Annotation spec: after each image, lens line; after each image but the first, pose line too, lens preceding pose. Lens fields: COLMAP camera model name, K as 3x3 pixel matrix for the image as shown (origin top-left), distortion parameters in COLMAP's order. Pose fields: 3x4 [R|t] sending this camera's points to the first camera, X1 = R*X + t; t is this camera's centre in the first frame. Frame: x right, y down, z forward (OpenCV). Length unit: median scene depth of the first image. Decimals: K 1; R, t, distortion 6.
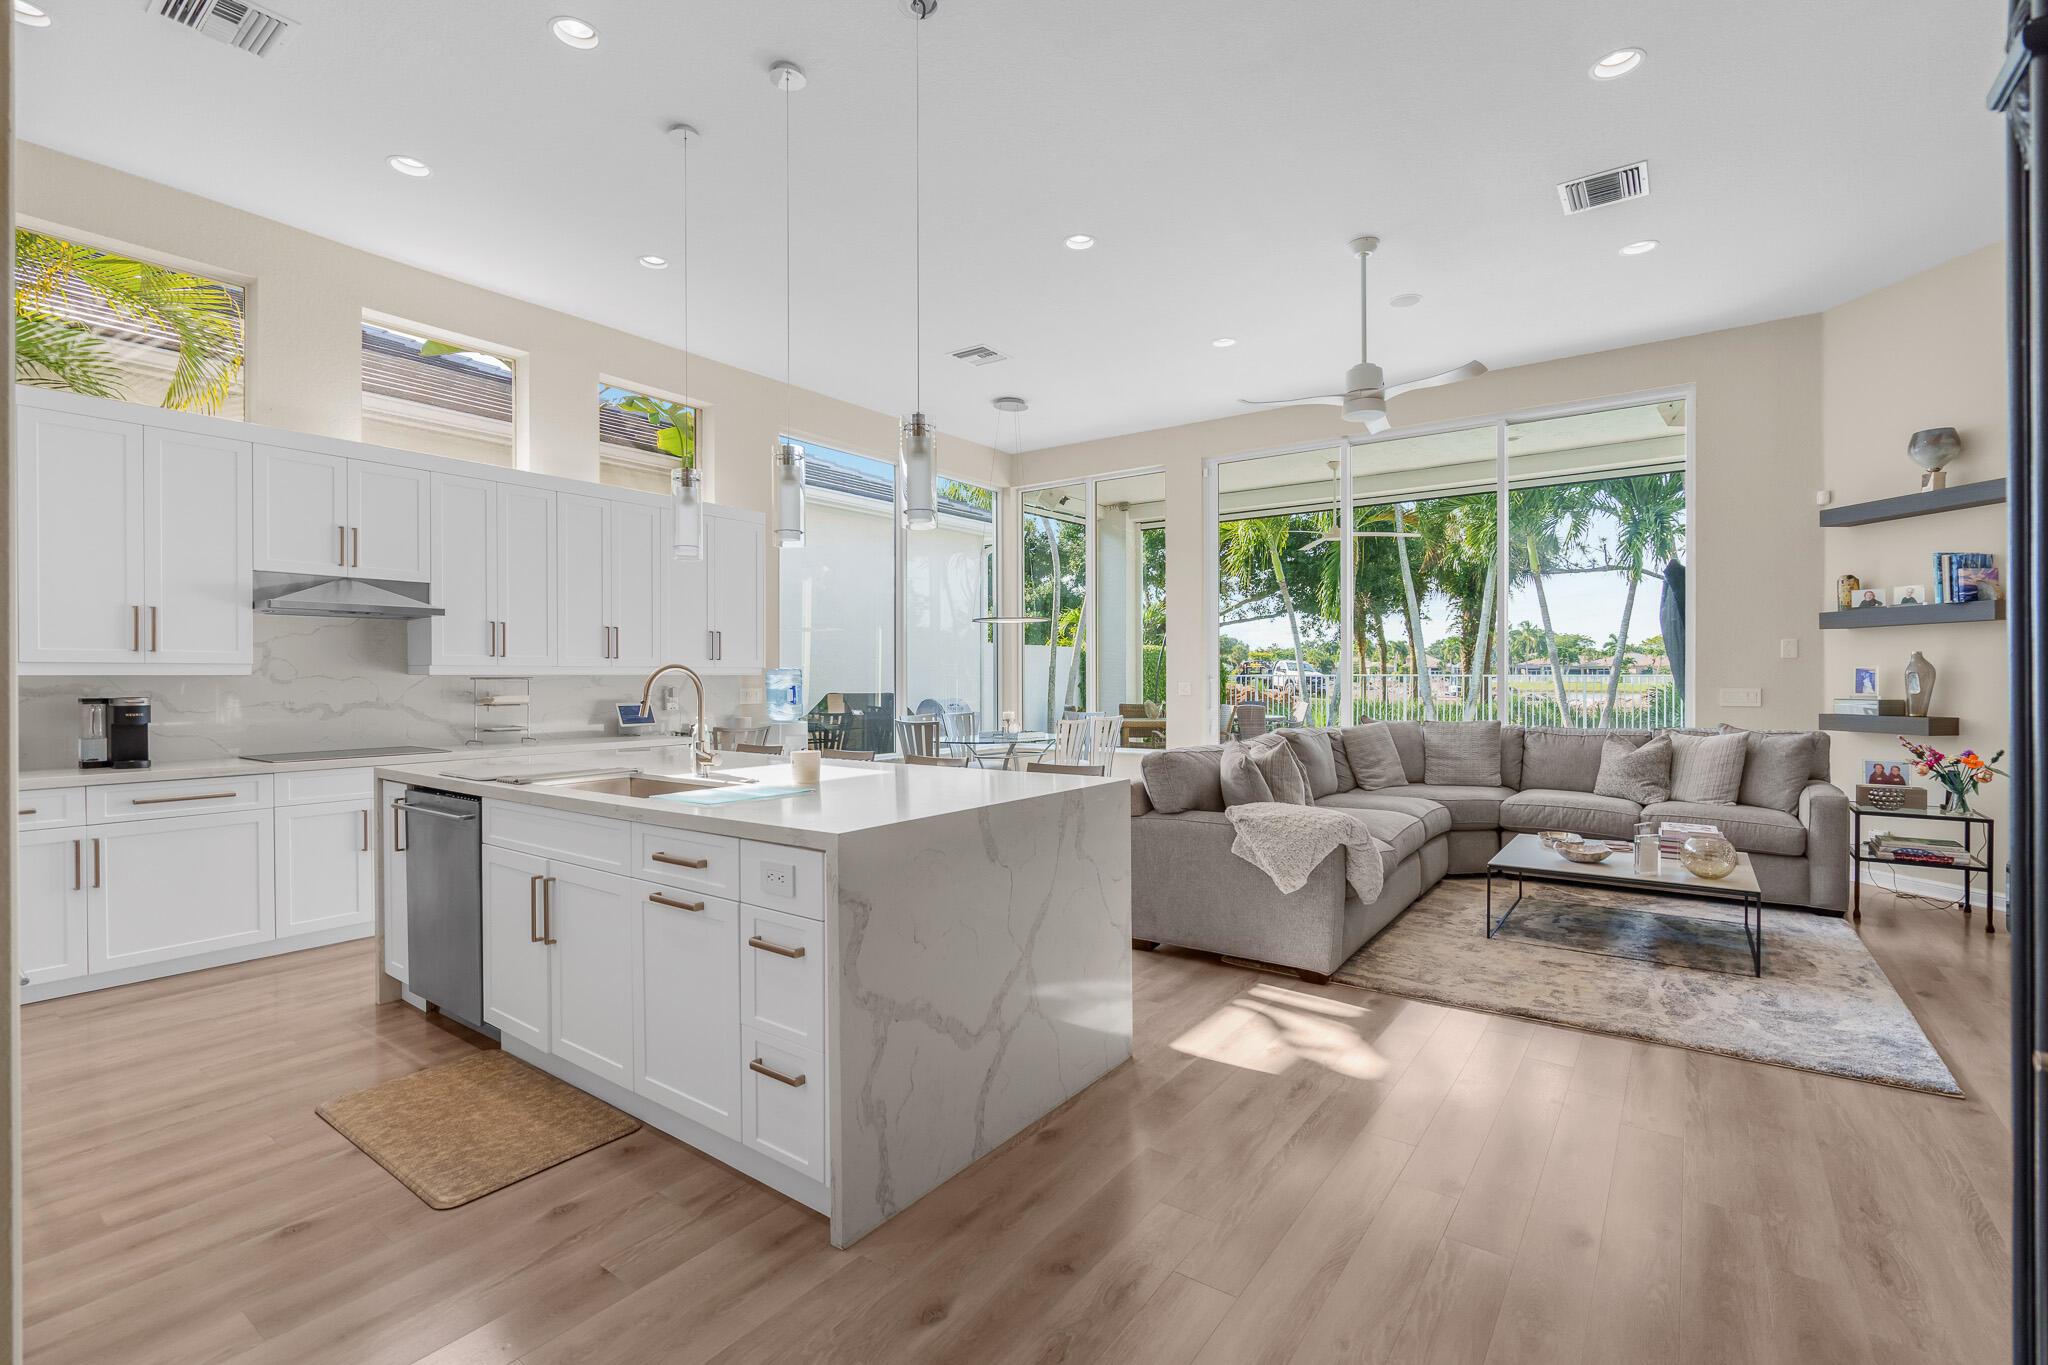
lens RADIAL K [[933.0, 0, 1018.6], [0, 933.0, 680.4], [0, 0, 1]] dist [-0.007171, 0.003192]
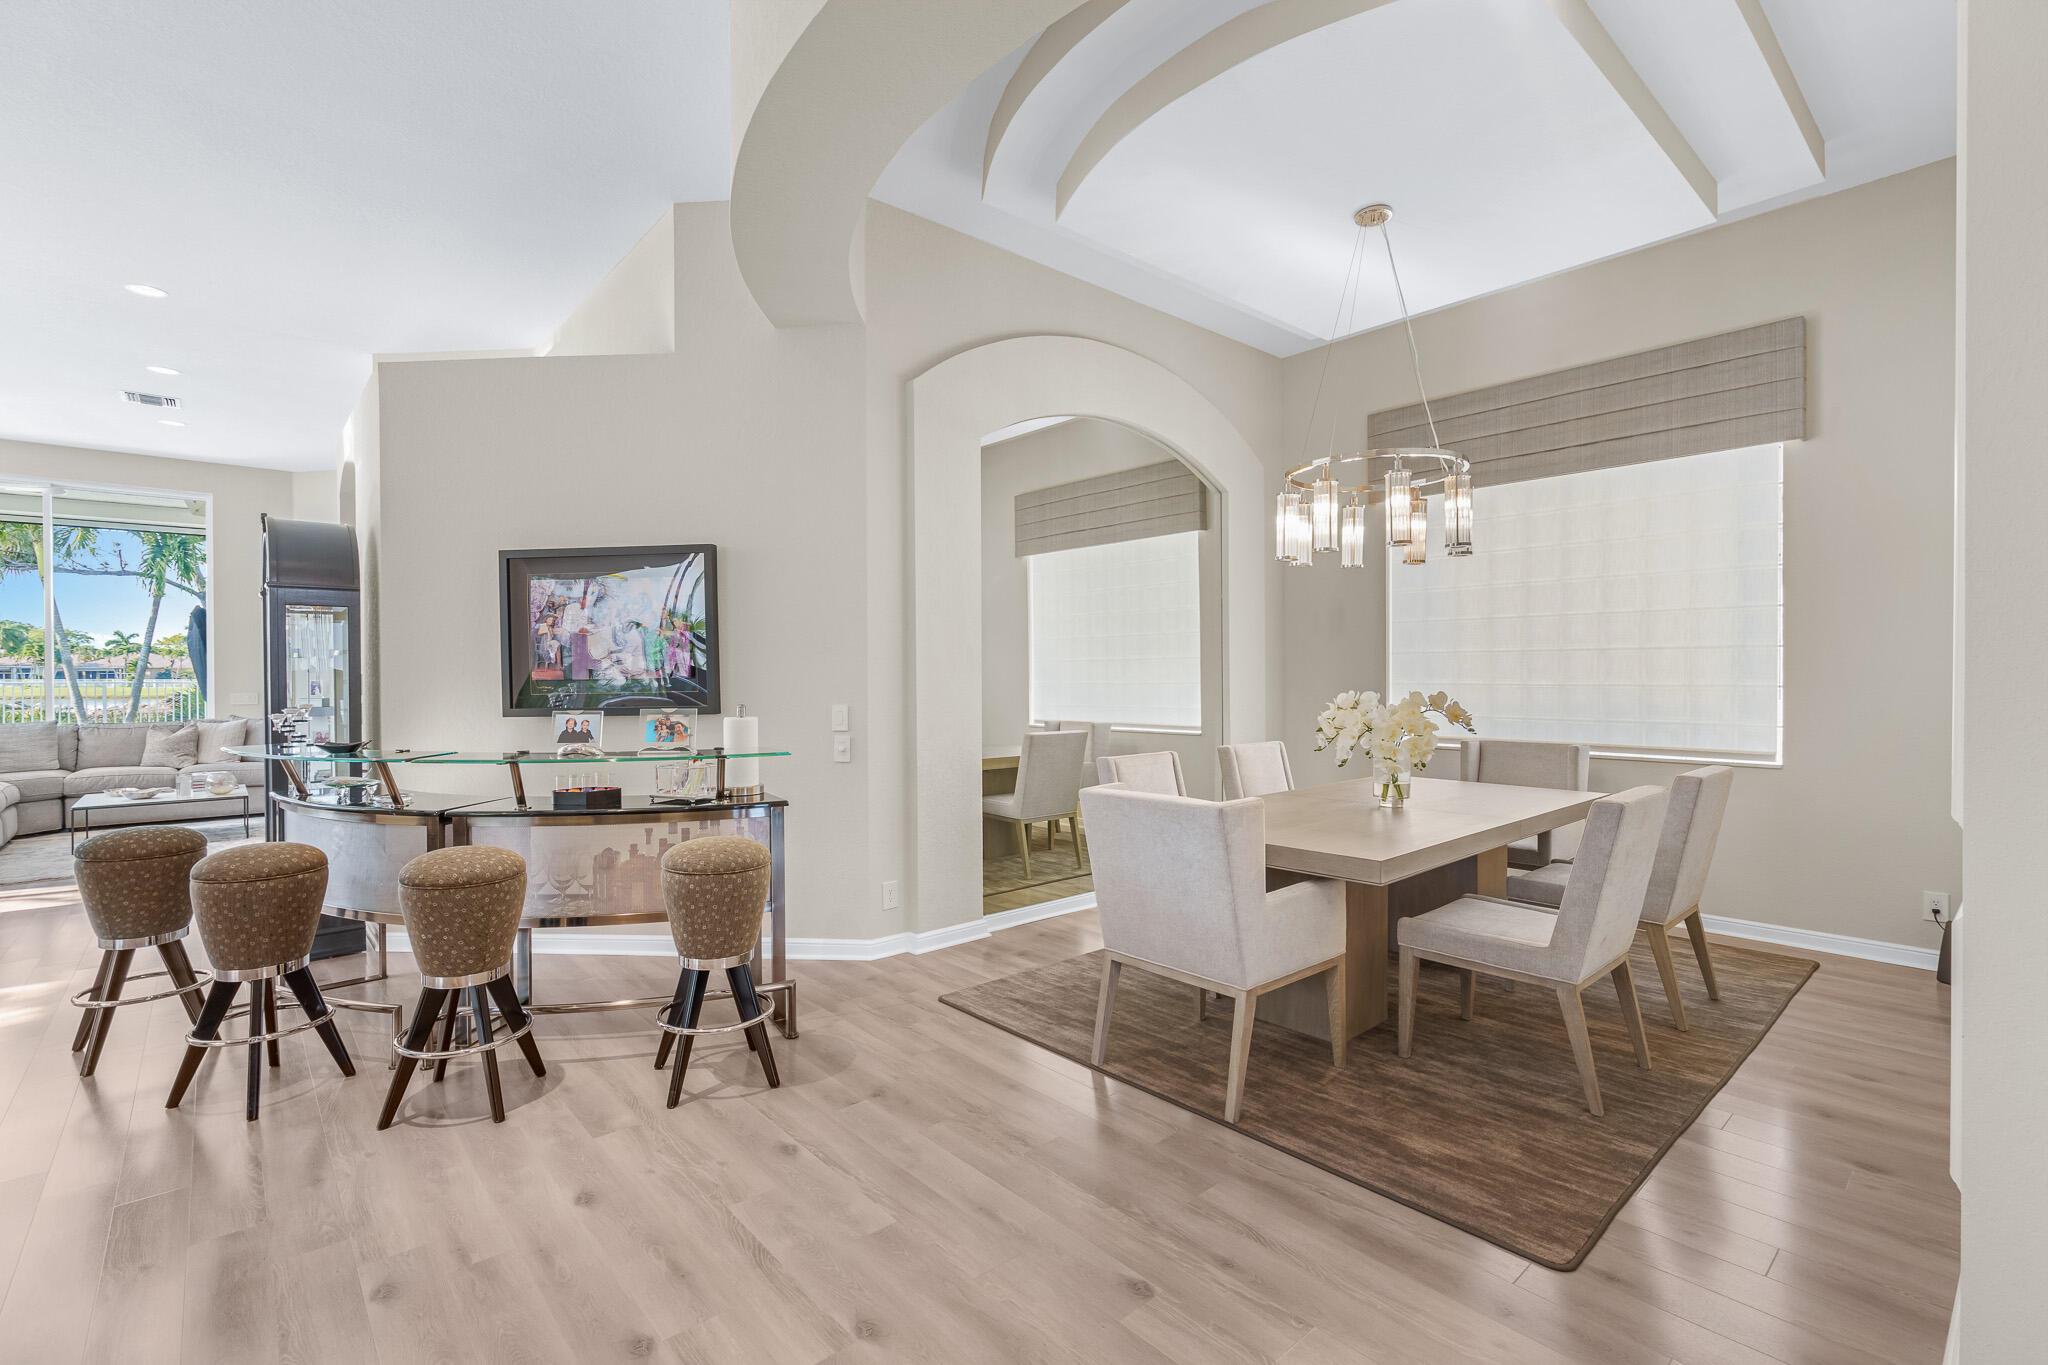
lens RADIAL K [[933.0, 0, 1031.4], [0, 933.0, 684.8], [0, 0, 1]] dist [-0.007171, 0.003192]
pose [[0.223977, -0.007578, 0.974565, -0.553619], [0.006204, 0.999961, 0.006349, -0.009037], [-0.974575, 0.004624, 0.224015, -0.781777]]
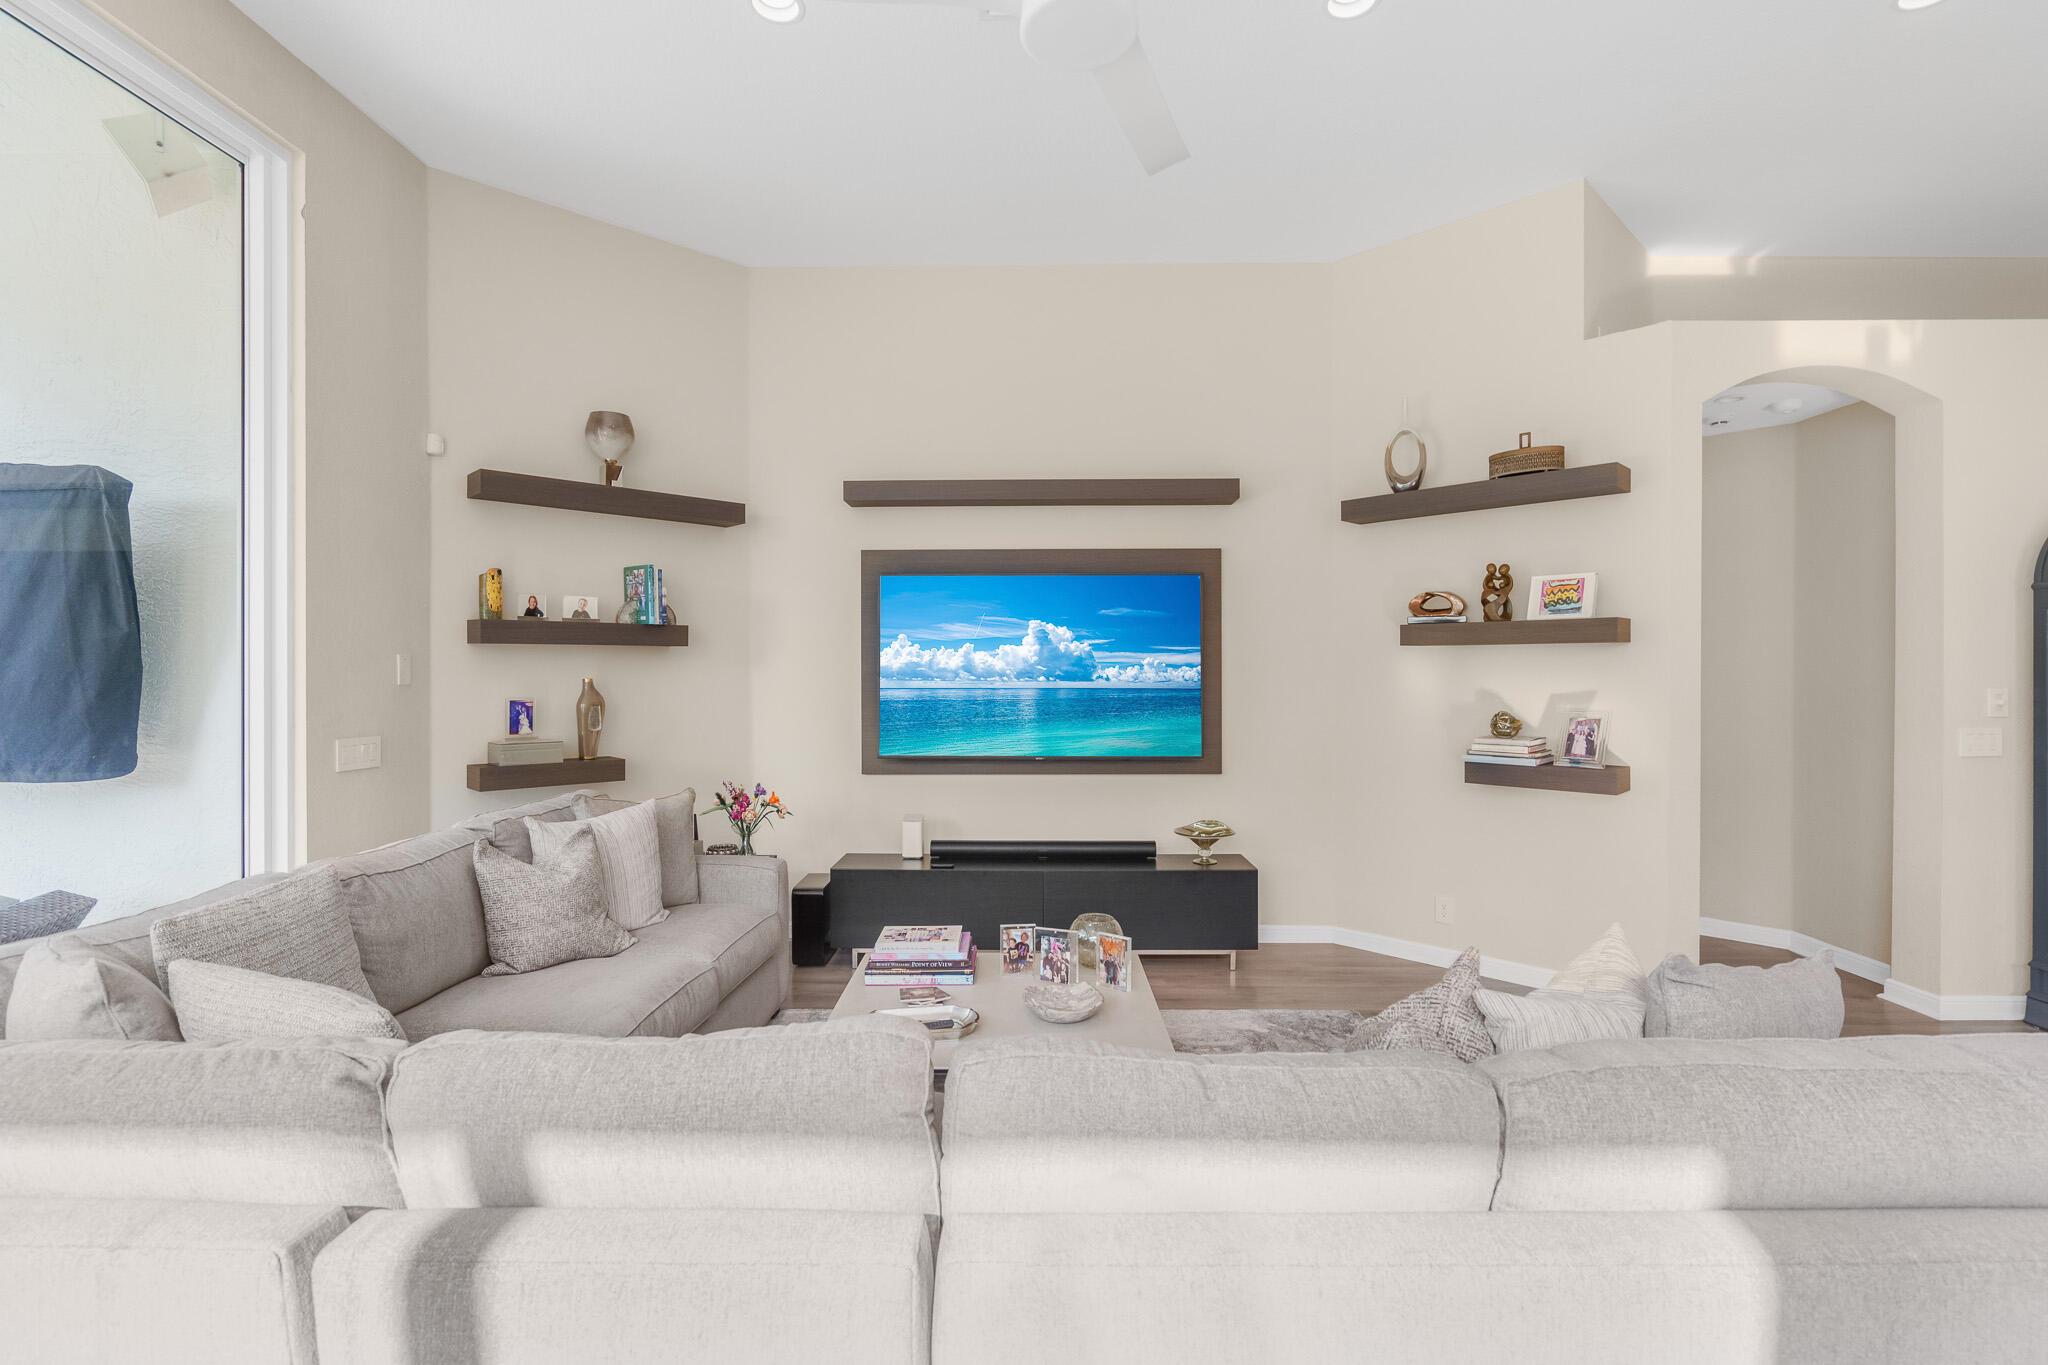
lens RADIAL K [[933.0, 0, 1011.3], [0, 933.0, 680.0], [0, 0, 1]] dist [-0.007171, 0.003192]
pose [[-0.574962, -0.001350, 0.818179, 0.089914], [0.004562, 0.999978, 0.004856, -0.033887], [-0.818168, 0.006524, -0.574943, 1.195838]]
